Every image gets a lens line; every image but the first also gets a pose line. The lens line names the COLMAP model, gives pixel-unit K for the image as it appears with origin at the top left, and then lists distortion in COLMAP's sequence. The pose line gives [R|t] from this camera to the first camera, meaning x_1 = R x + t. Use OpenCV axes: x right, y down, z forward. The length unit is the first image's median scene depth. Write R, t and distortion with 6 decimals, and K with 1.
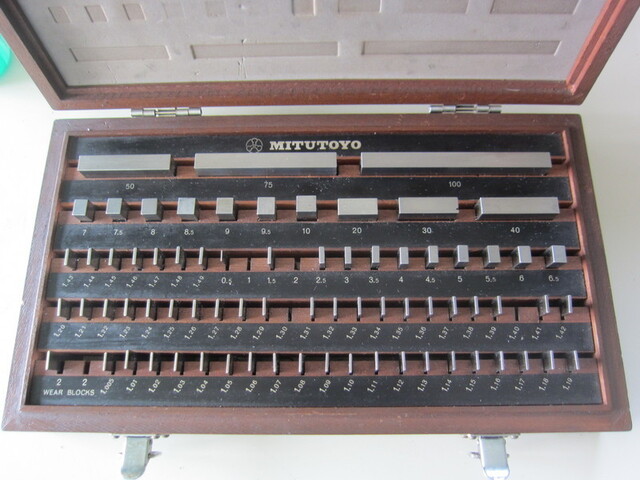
lens RADIAL K [[596.5, 0, 320.0], [0, 596.5, 240.0], [0, 0, 1]] dist [-0.078363, -0.000359]
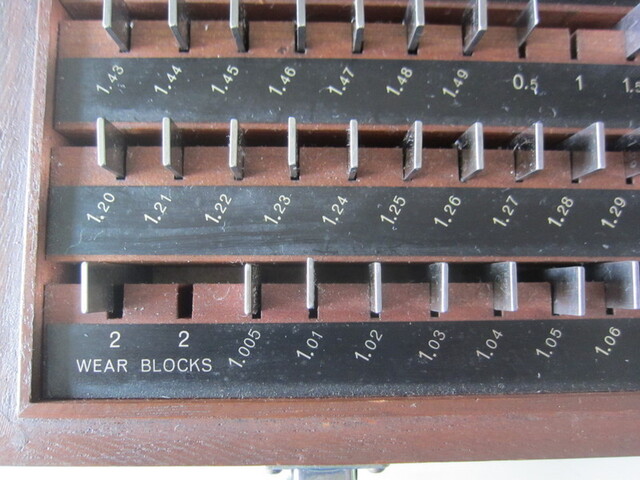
lens RADIAL K [[596.5, 0, 320.0], [0, 596.5, 240.0], [0, 0, 1]] dist [-0.078363, -0.000359]
pose [[0.997366, 0.000300, 0.072526, -0.328572], [-0.017540, 0.971303, 0.237196, 0.080988], [-0.070373, -0.237844, 0.968751, 0.607298]]
